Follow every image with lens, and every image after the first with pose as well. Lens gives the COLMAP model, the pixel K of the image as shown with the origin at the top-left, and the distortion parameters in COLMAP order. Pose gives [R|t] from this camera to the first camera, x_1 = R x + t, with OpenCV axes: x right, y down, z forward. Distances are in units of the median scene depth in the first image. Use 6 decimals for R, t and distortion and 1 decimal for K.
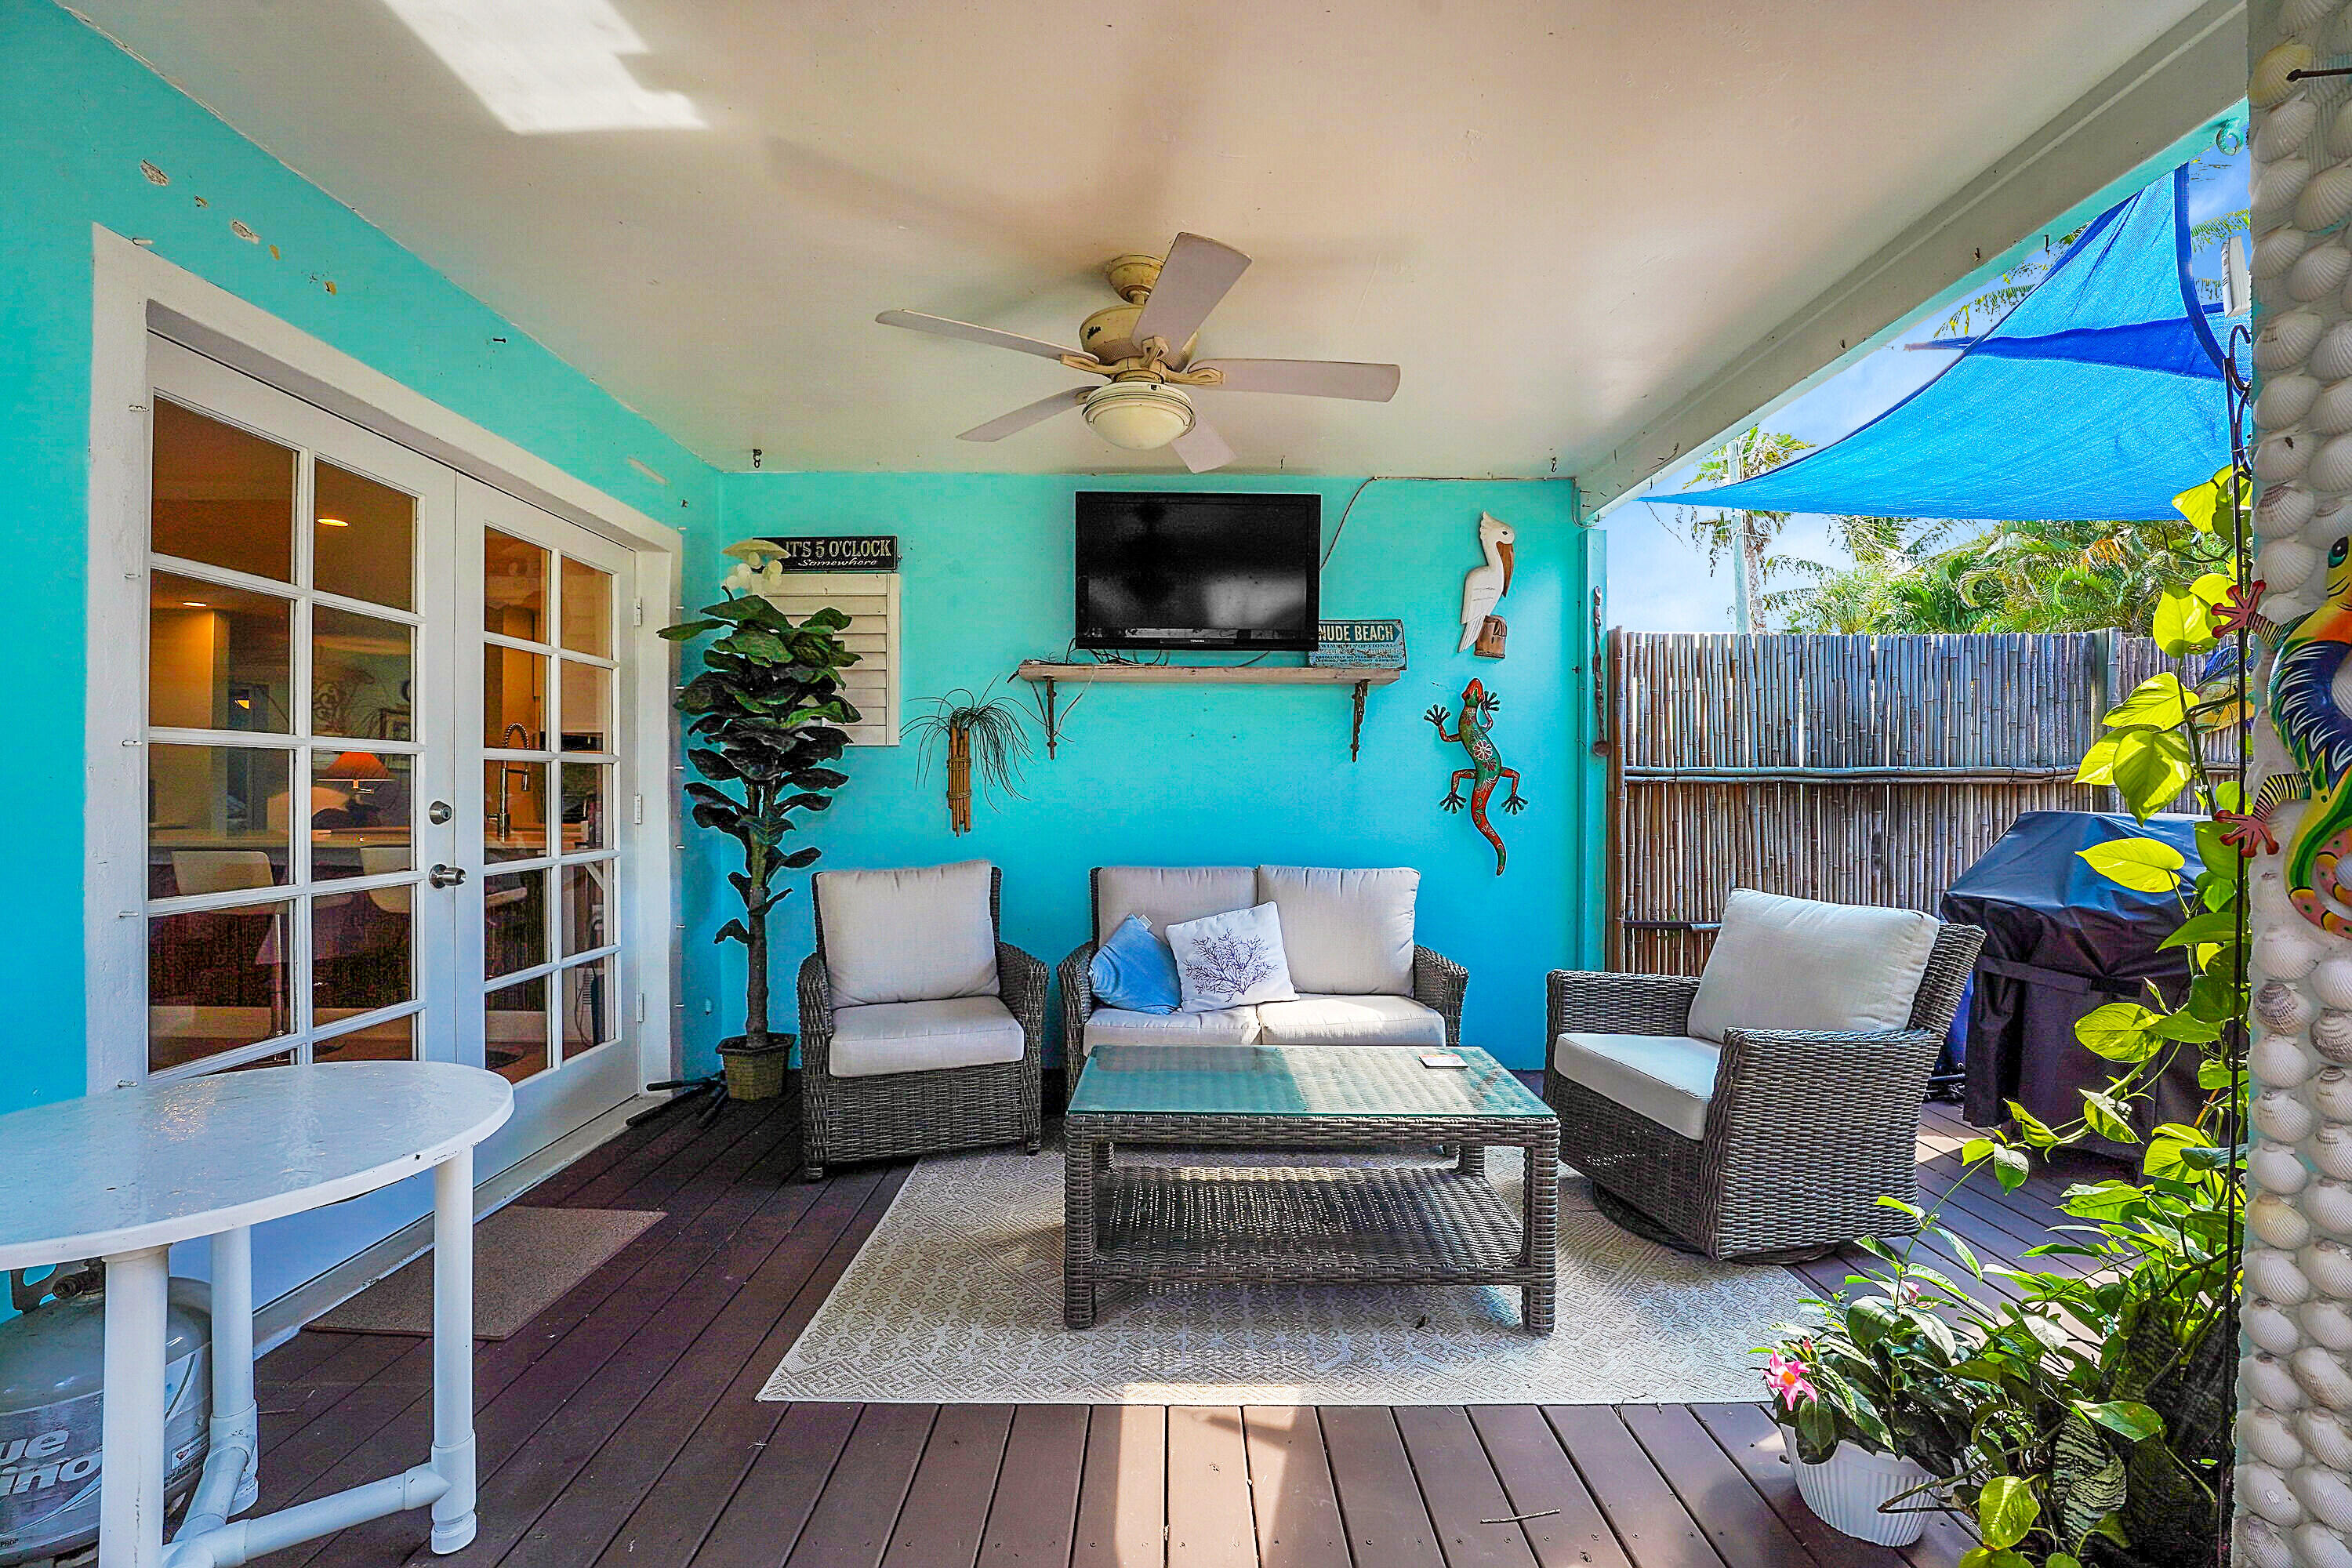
lens RADIAL K [[956.4, 0, 1178.6], [0, 956.4, 785.2], [0, 0, 1]] dist [-0.015321, -0.000011]
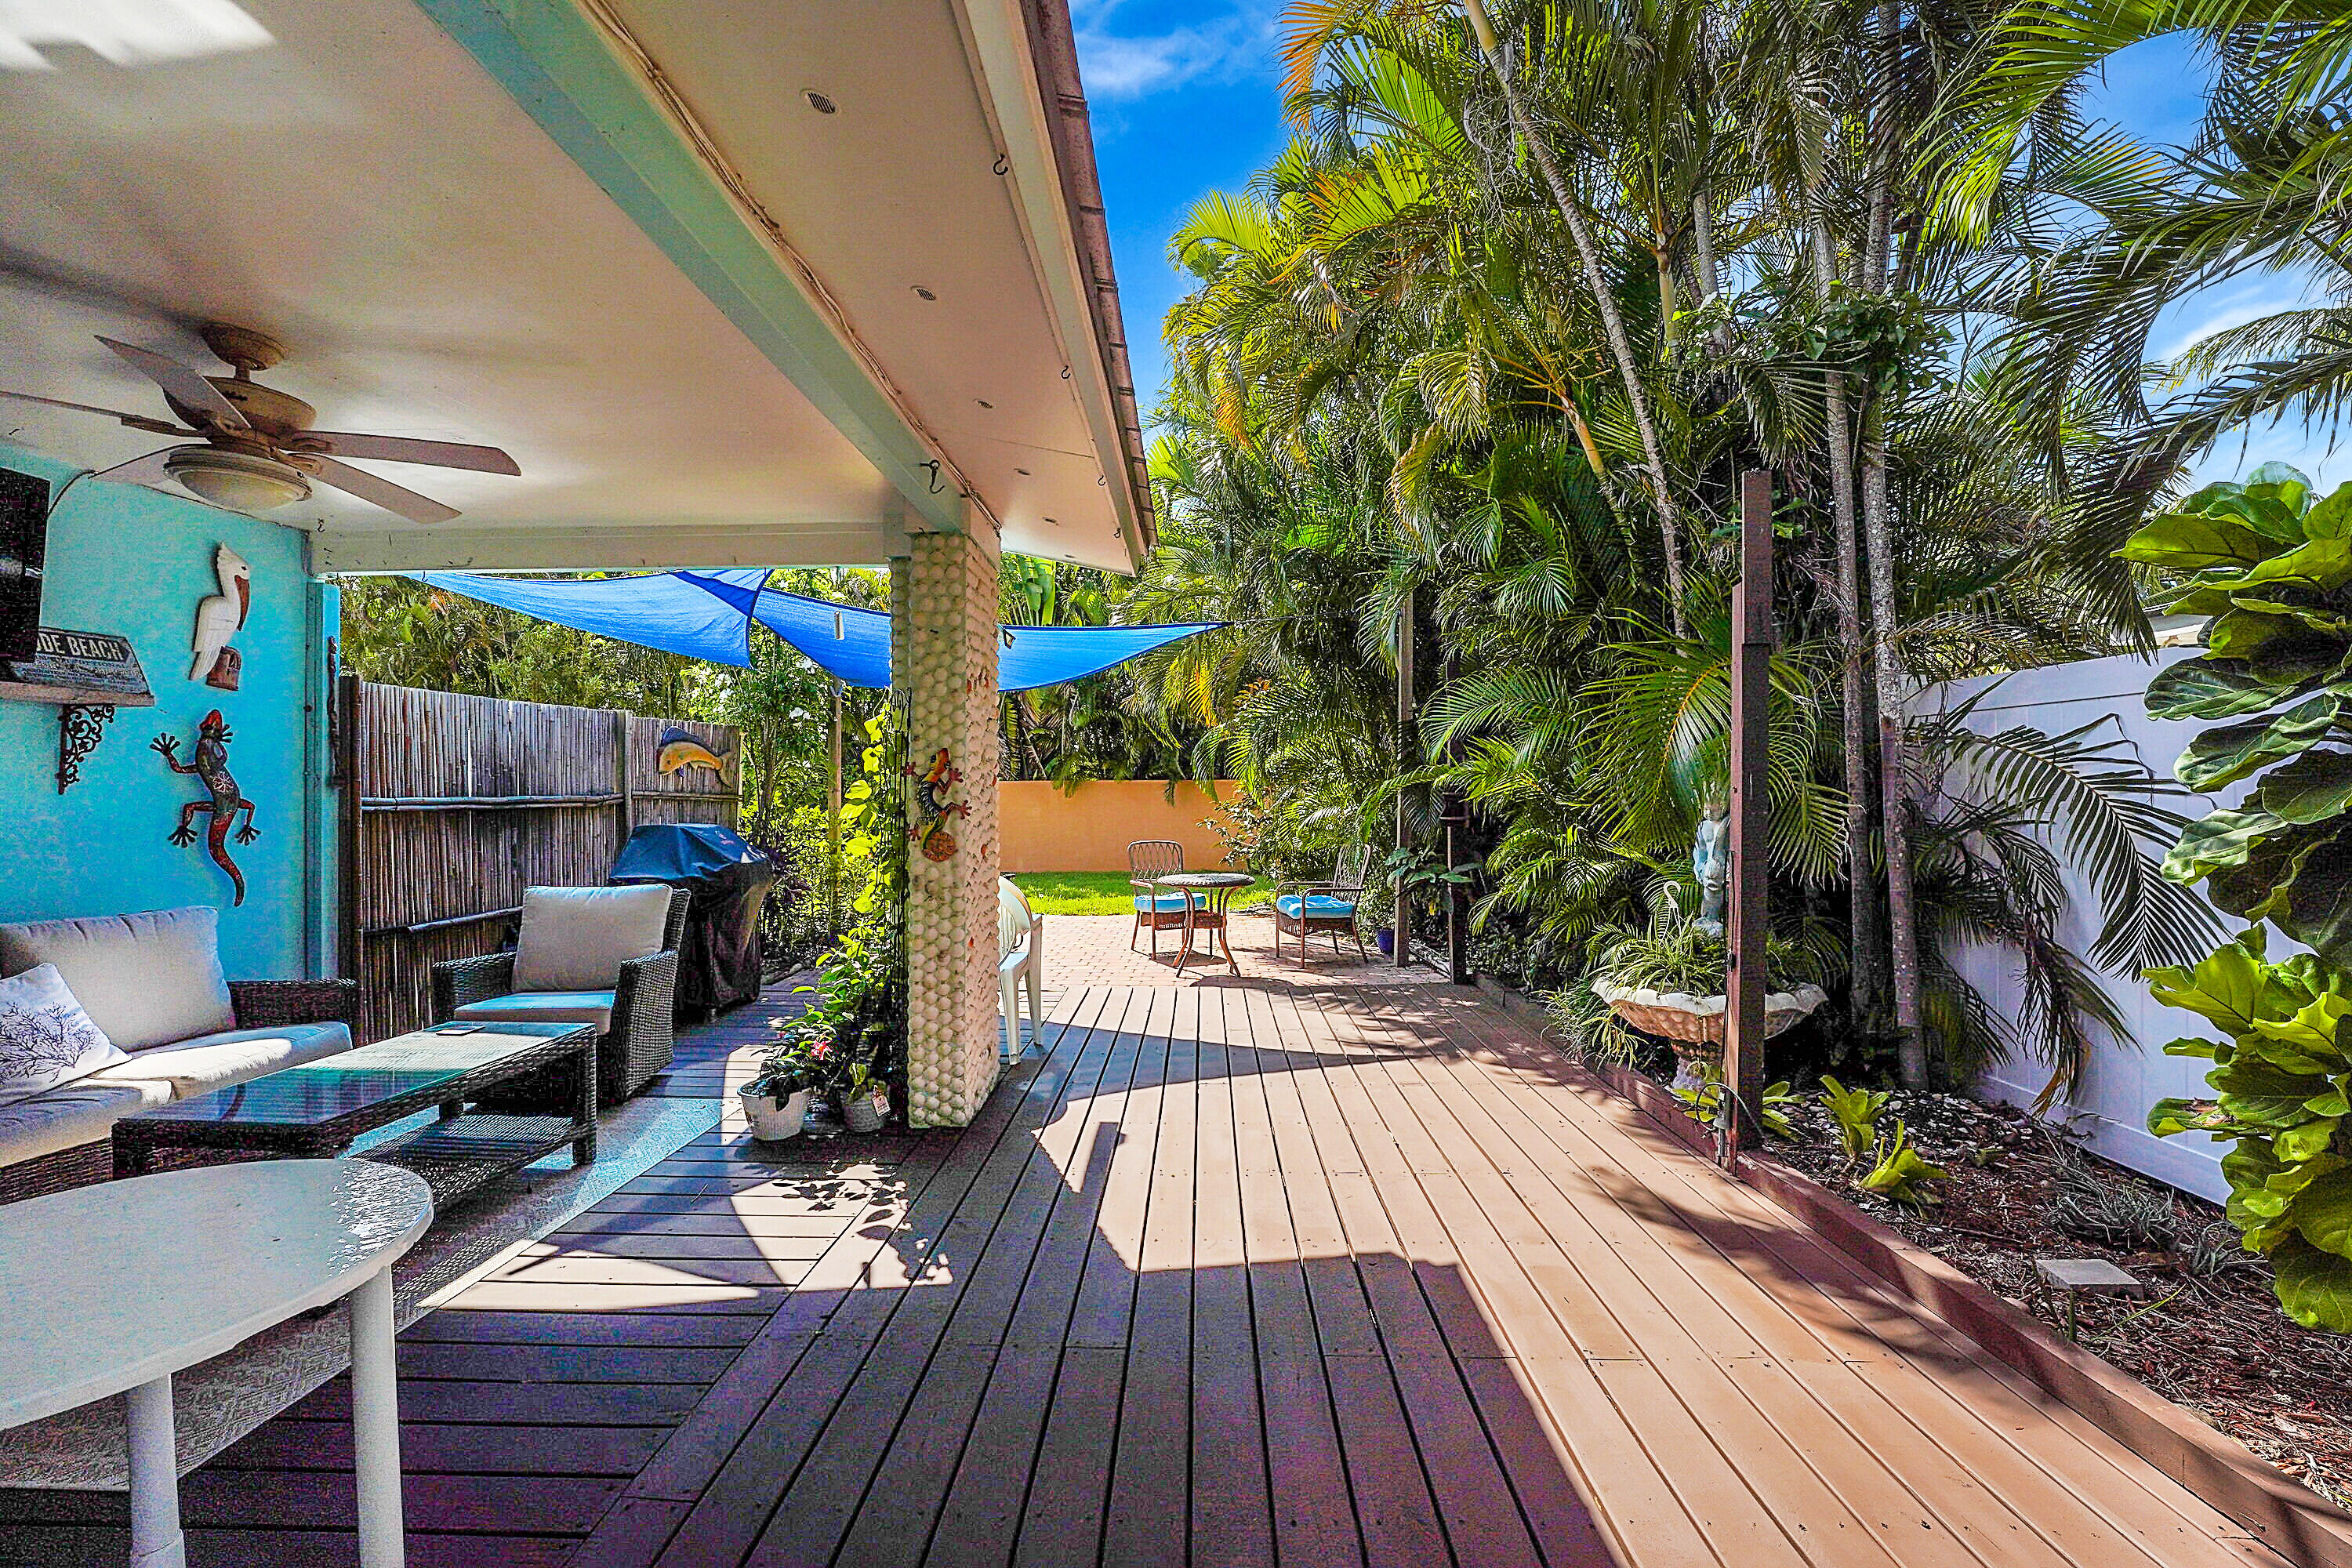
lens RADIAL K [[956.4, 0, 1178.9], [0, 956.4, 784.0], [0, 0, 1]] dist [-0.015321, -0.000011]
pose [[0.041718, 0.006570, 0.999108, -0.617891], [-0.000426, 0.999978, -0.006558, -0.029096], [-0.999129, -0.000152, 0.041720, -0.035341]]
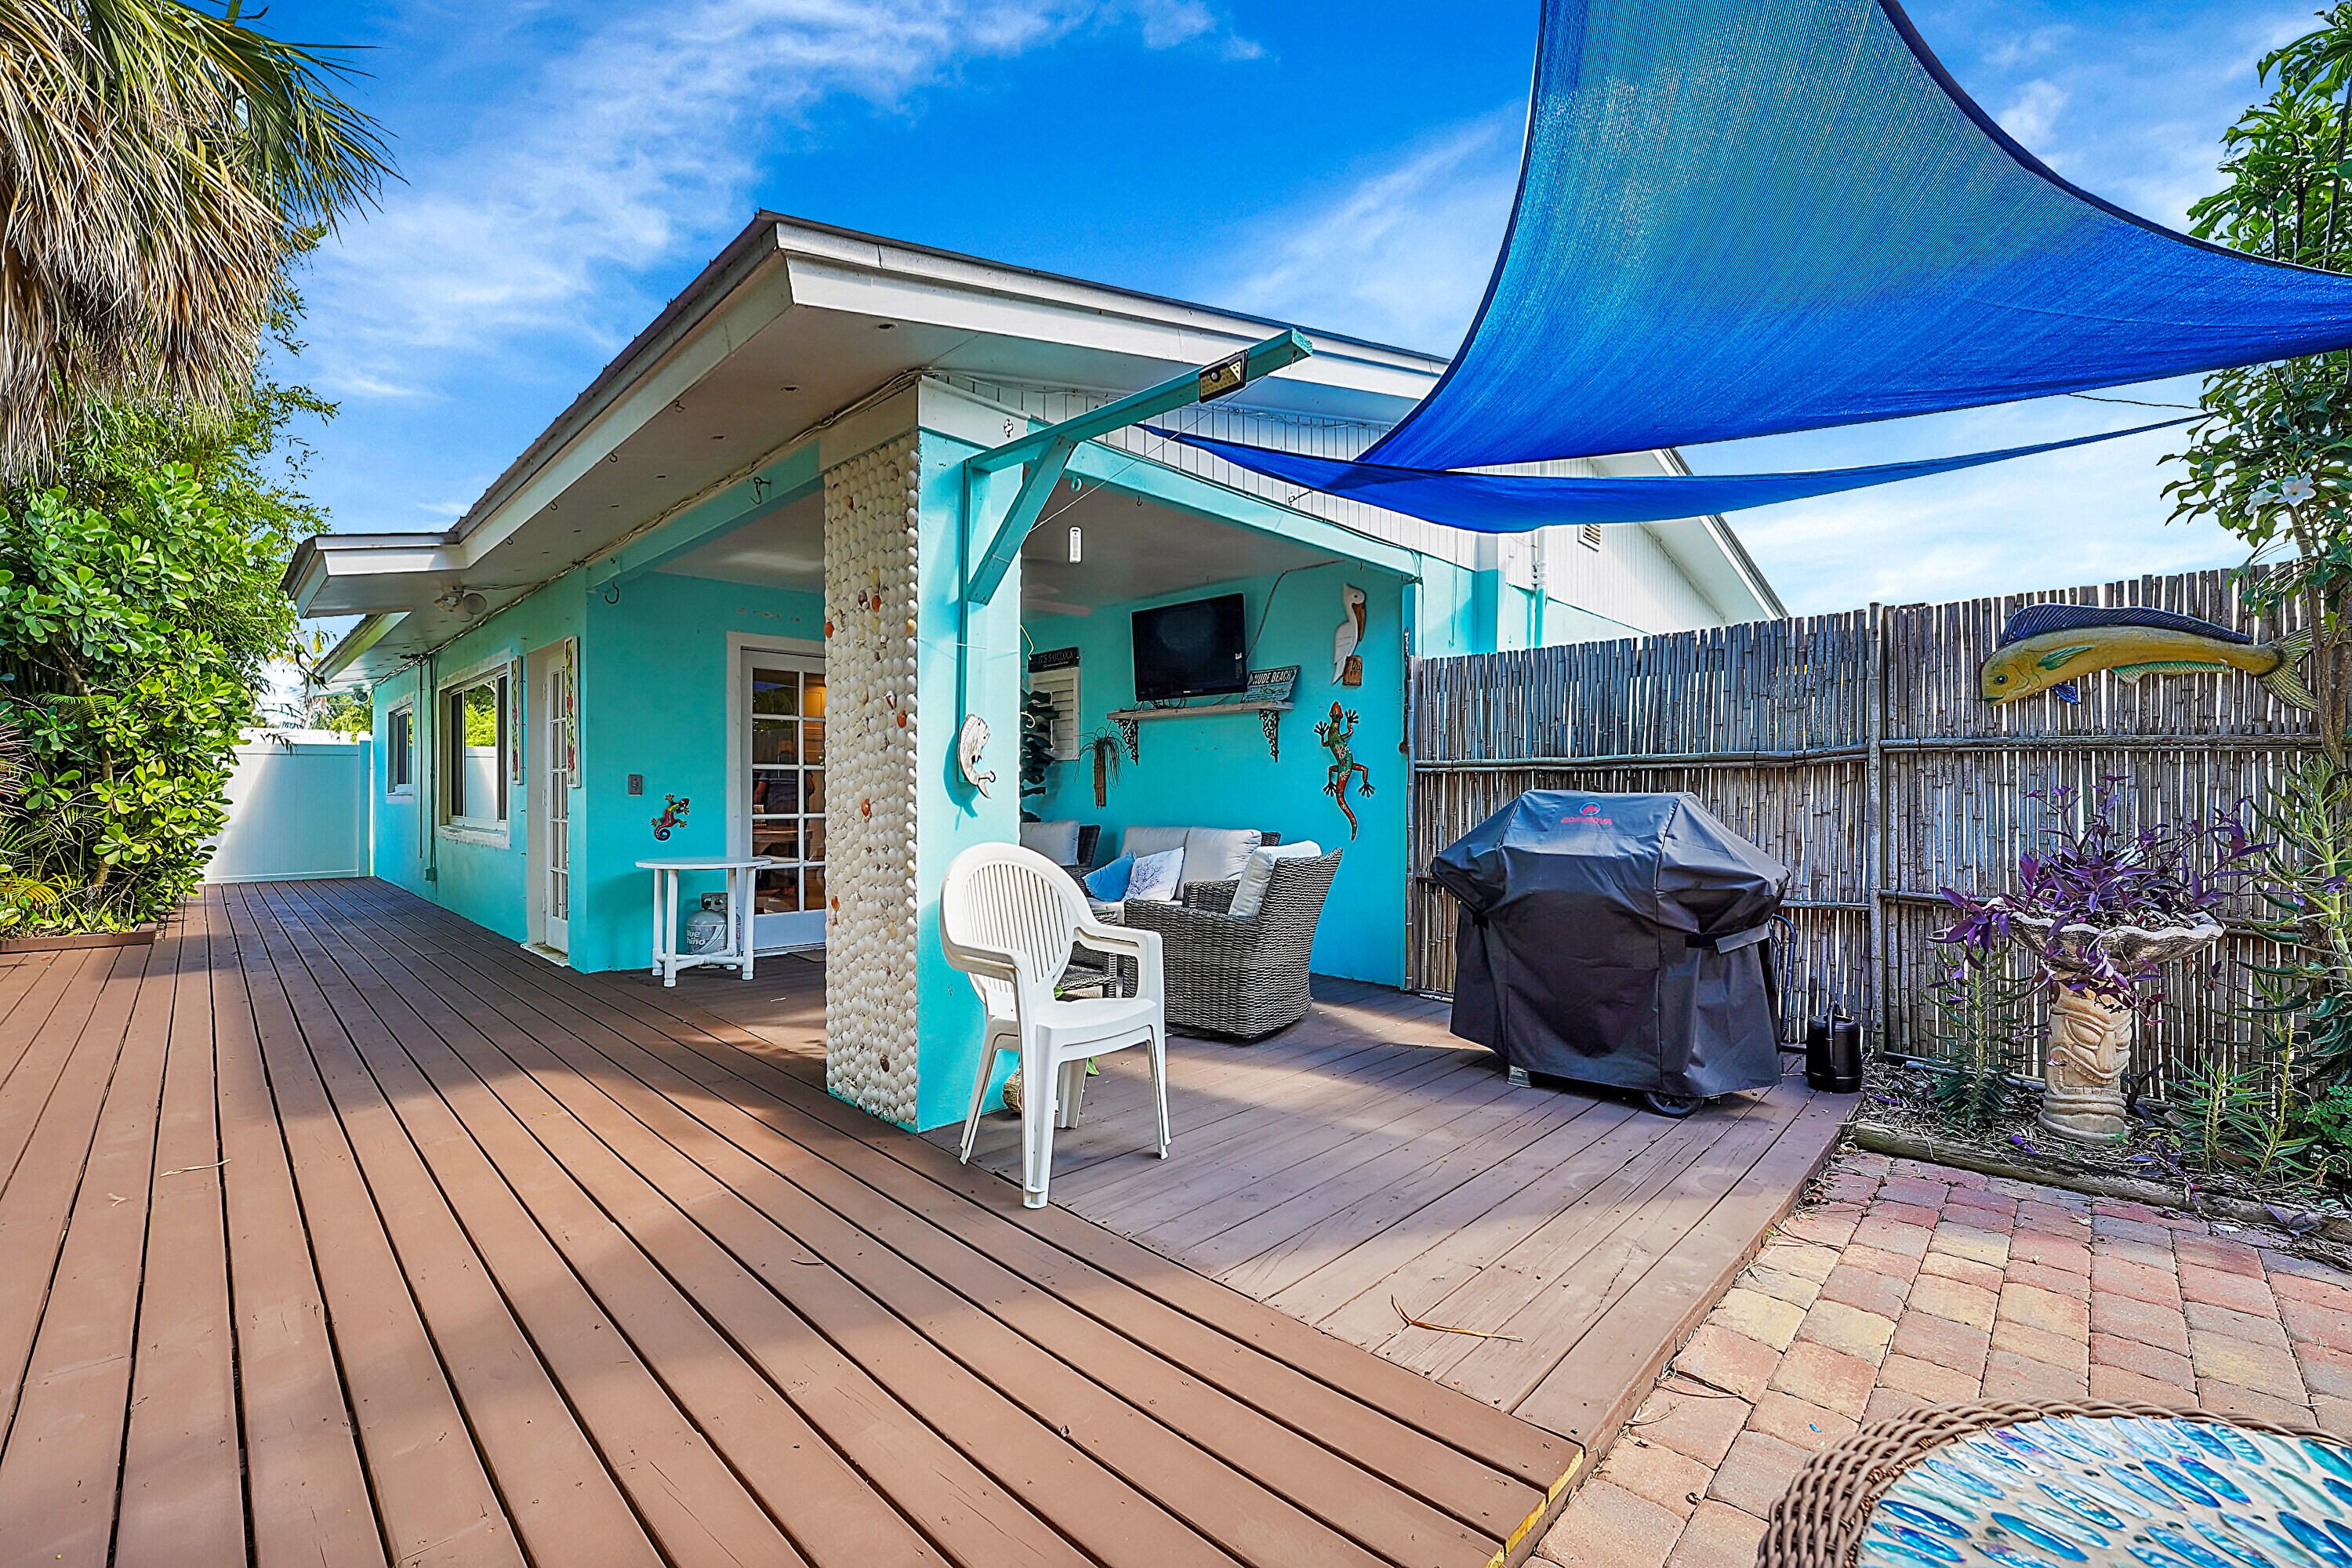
lens RADIAL K [[956.4, 0, 1166.8], [0, 956.4, 789.6], [0, 0, 1]] dist [-0.015321, -0.000011]
pose [[0.706225, -0.004182, -0.707975, 1.147148], [0.010417, 0.999936, 0.004485, 0.011087], [0.707911, -0.010542, 0.706223, -0.198155]]
